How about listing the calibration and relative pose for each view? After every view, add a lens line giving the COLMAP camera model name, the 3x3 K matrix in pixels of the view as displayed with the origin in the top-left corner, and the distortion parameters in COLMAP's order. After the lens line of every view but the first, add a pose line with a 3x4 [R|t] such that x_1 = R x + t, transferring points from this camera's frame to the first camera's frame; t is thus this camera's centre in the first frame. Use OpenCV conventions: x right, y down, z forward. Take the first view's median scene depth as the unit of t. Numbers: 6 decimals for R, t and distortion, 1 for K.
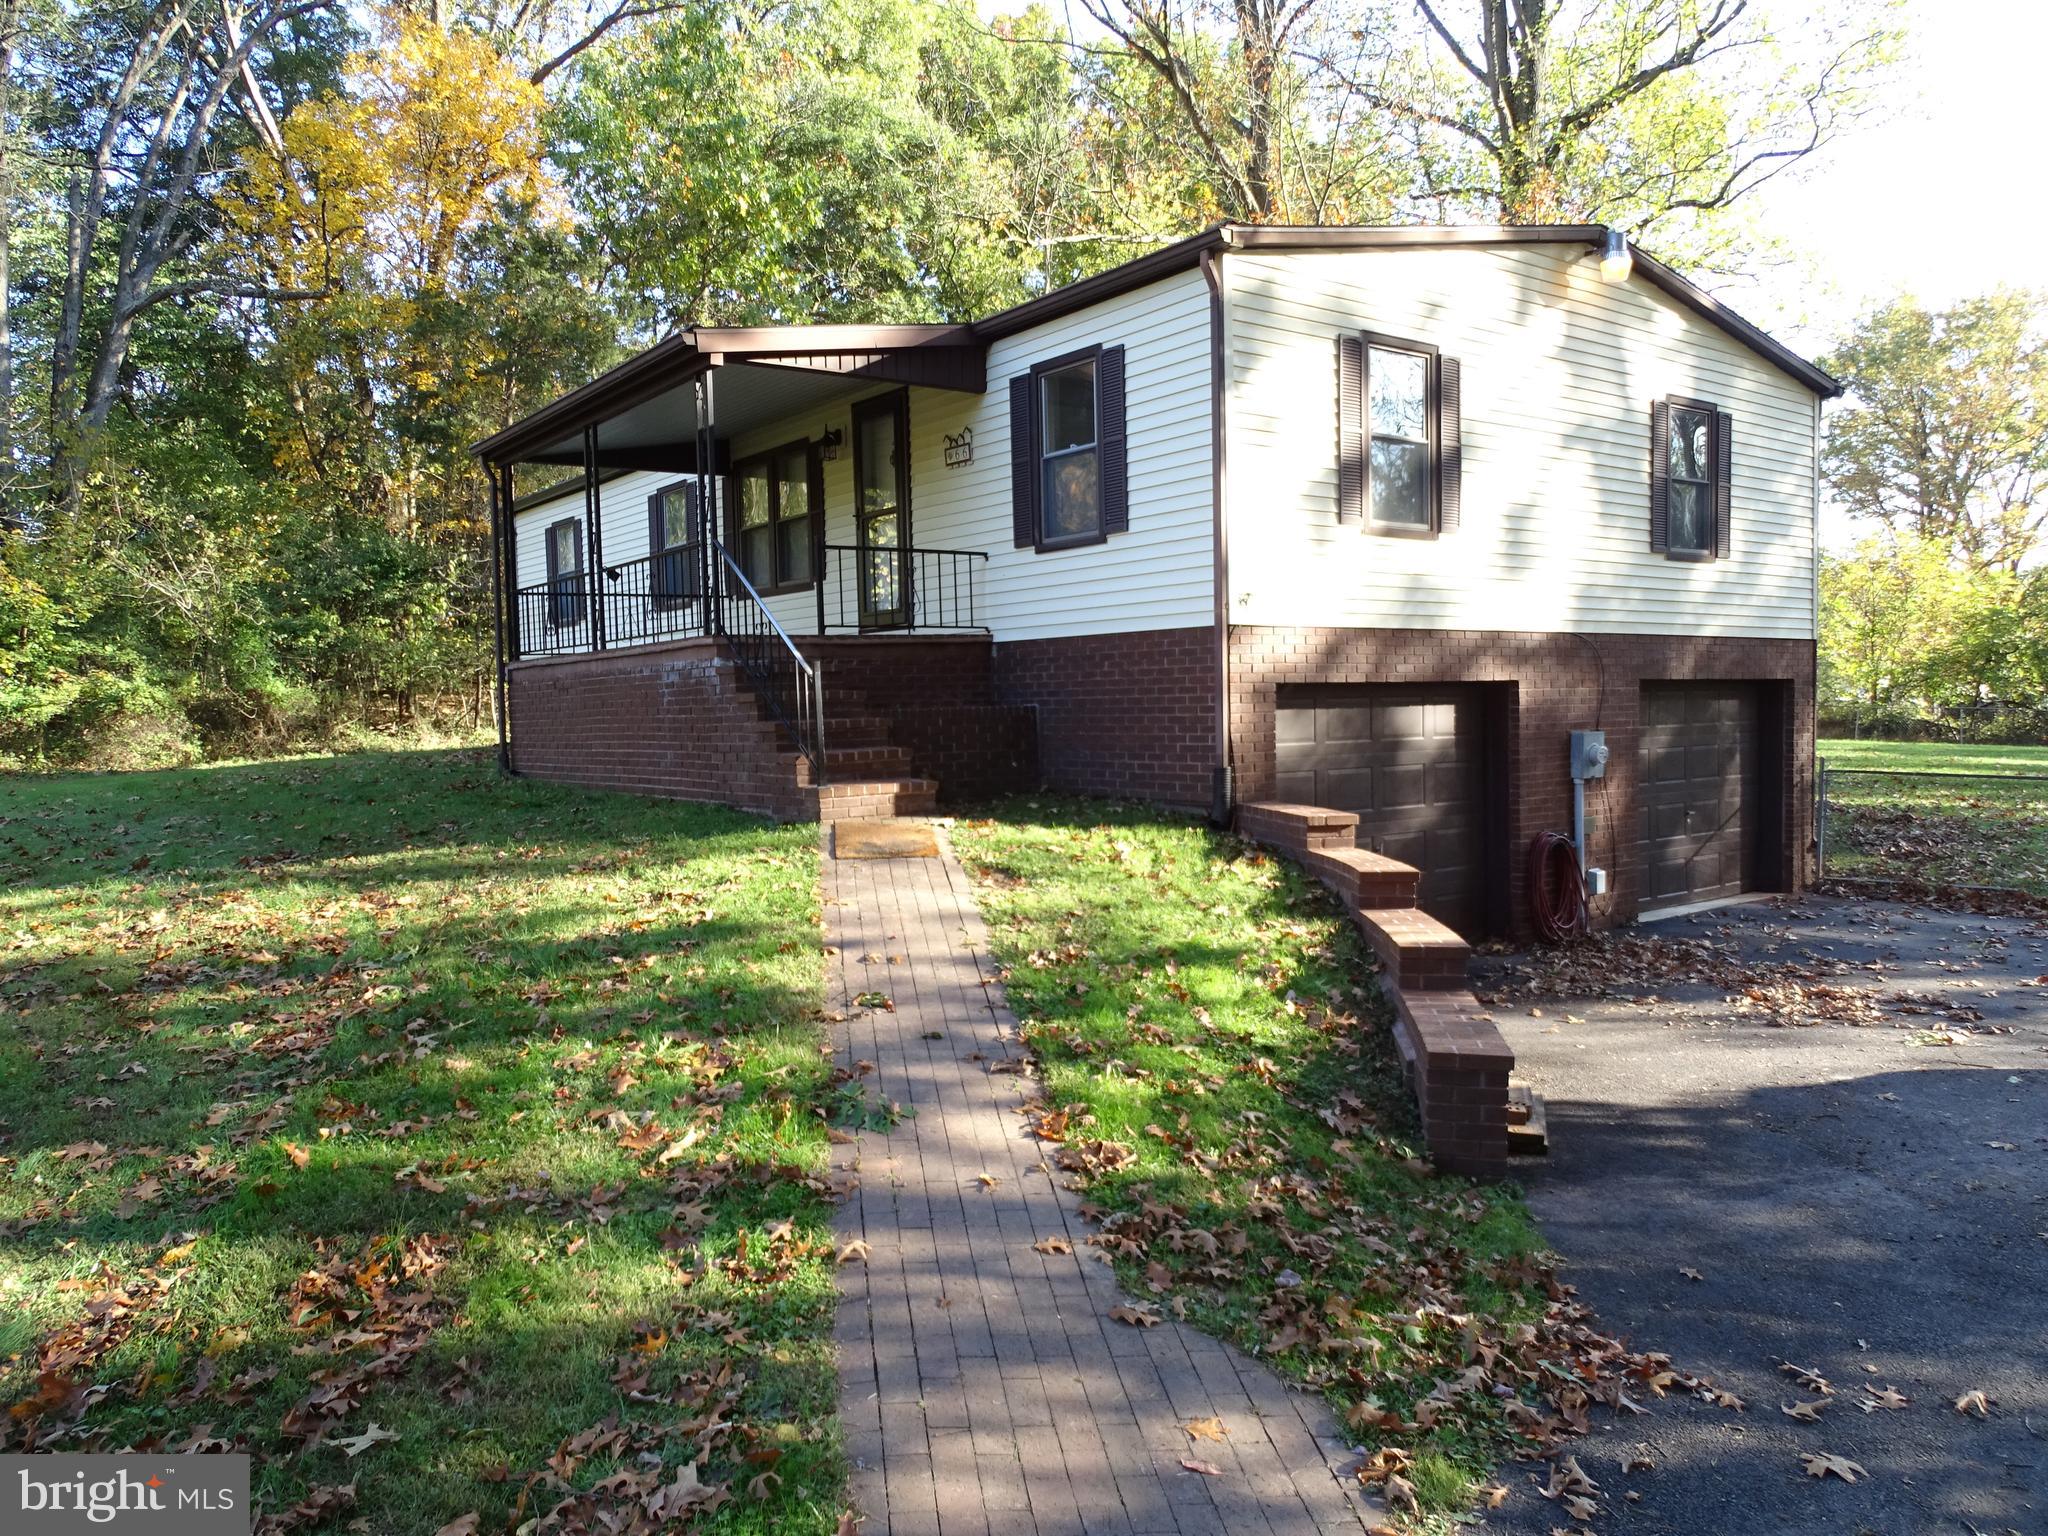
lens RADIAL K [[1435.9, 0, 1024.0], [0, 1435.9, 768.0], [0, 0, 1]] dist [0.000835, 0.001838]
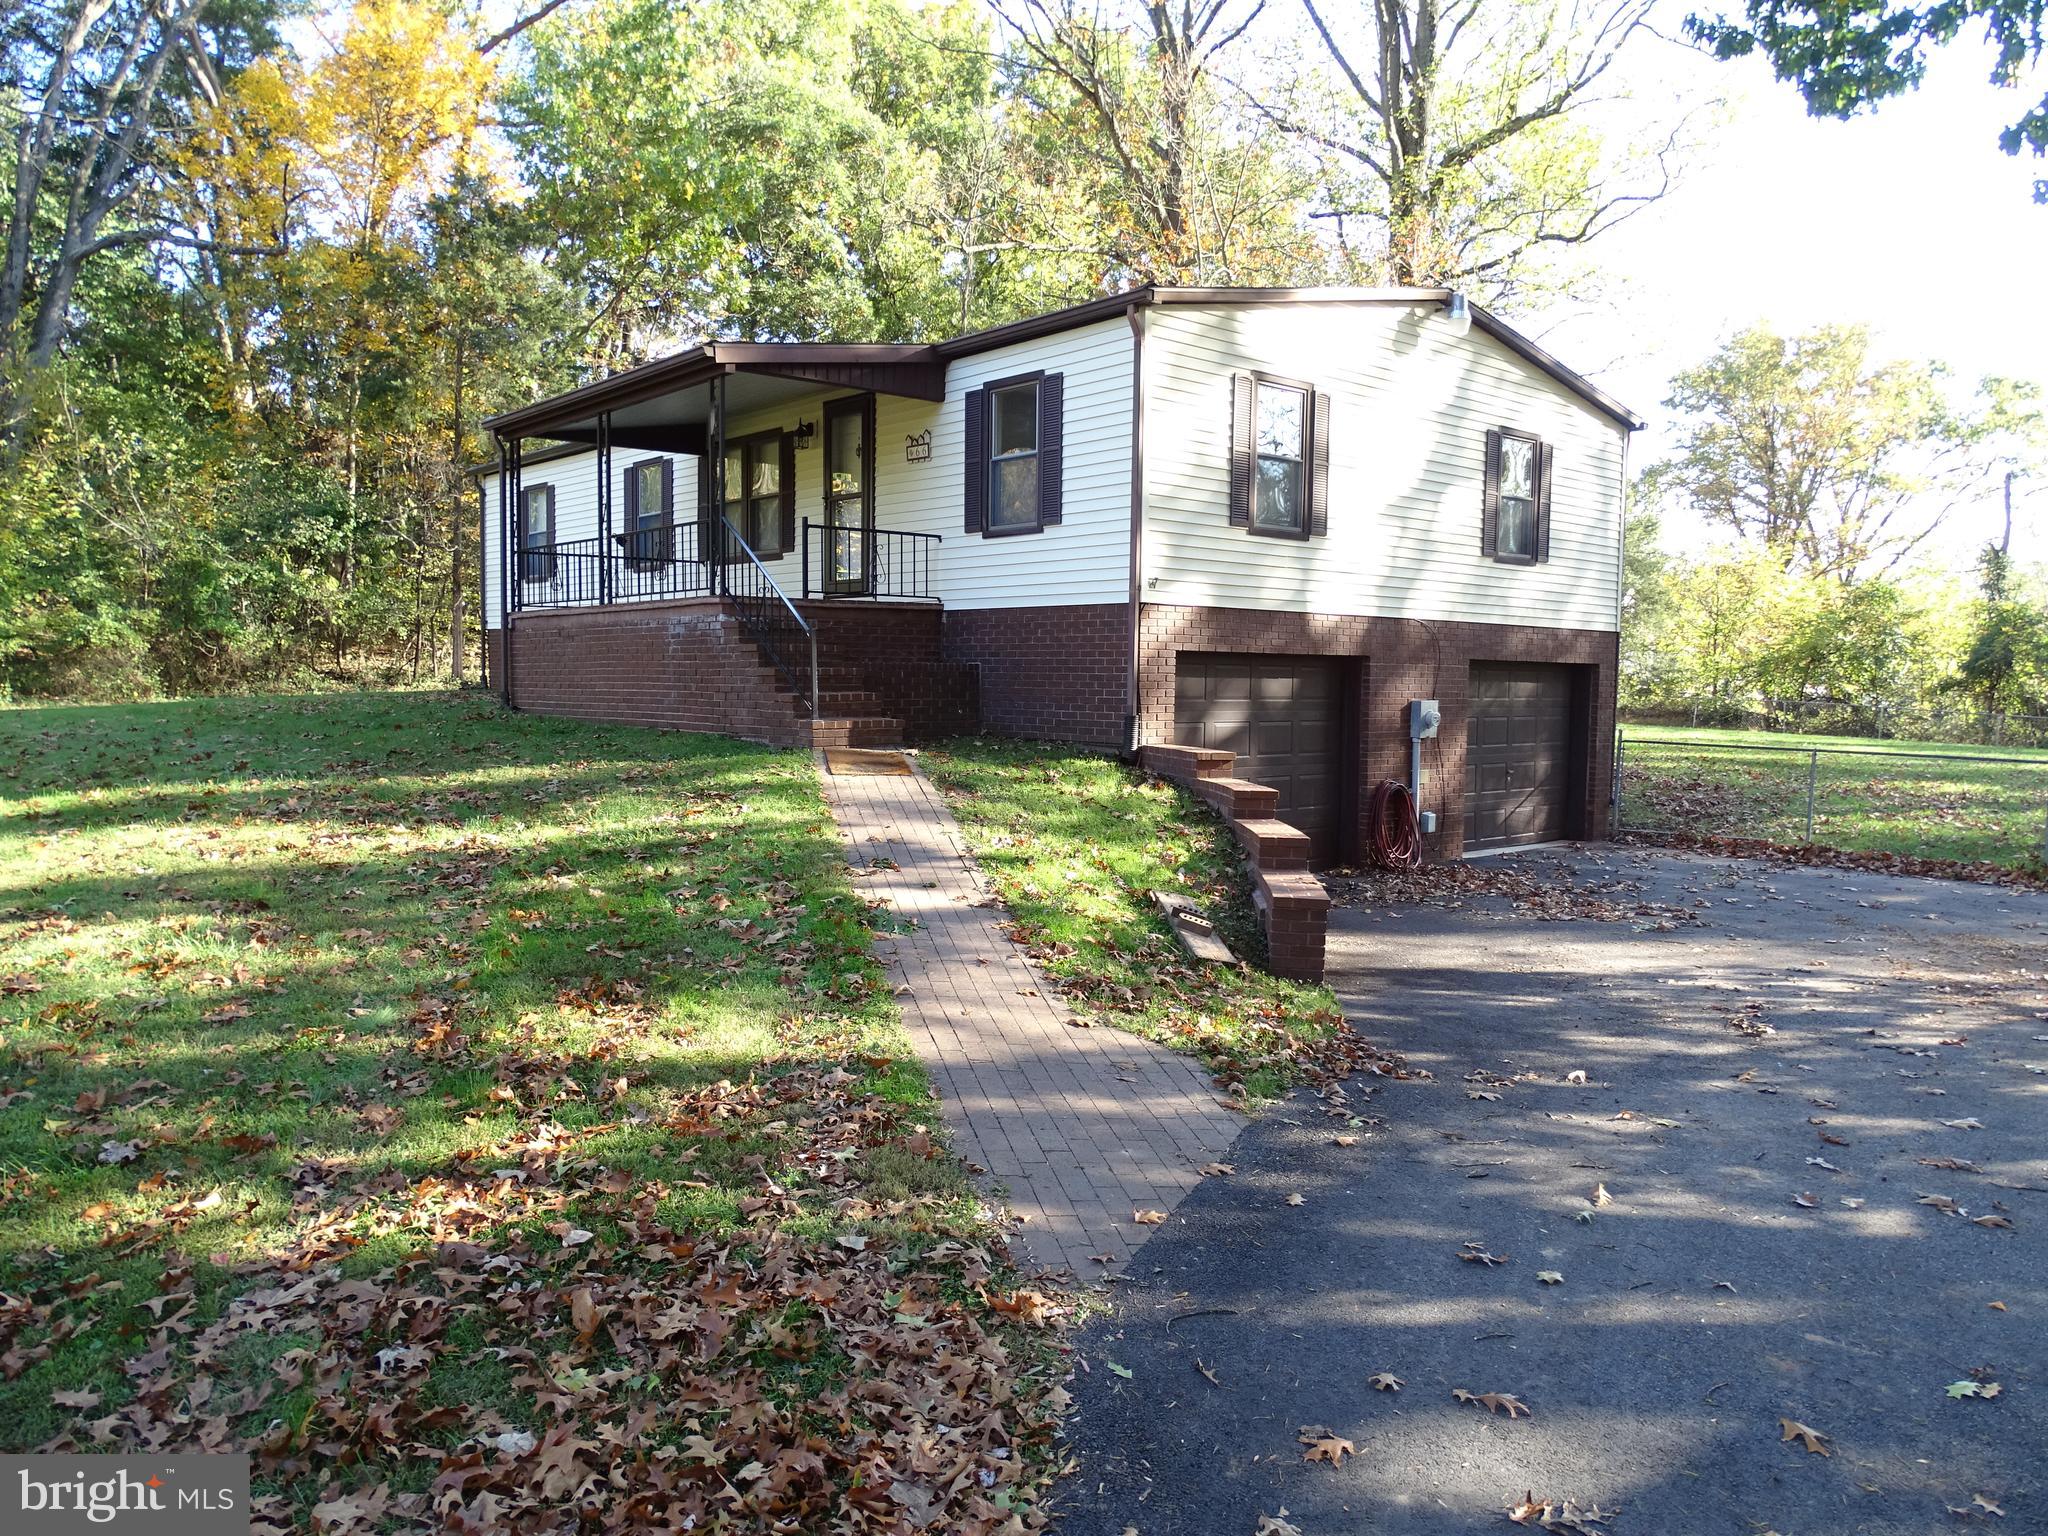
lens RADIAL K [[1468.5, 0, 1024.0], [0, 1468.5, 768.0], [0, 0, 1]] dist [0.029199, -0.001845]
pose [[0.996684, 0.027781, 0.076486, -0.038036], [-0.028946, 0.999481, 0.014168, 0.021371], [-0.076053, -0.016335, 0.996970, -0.198622]]
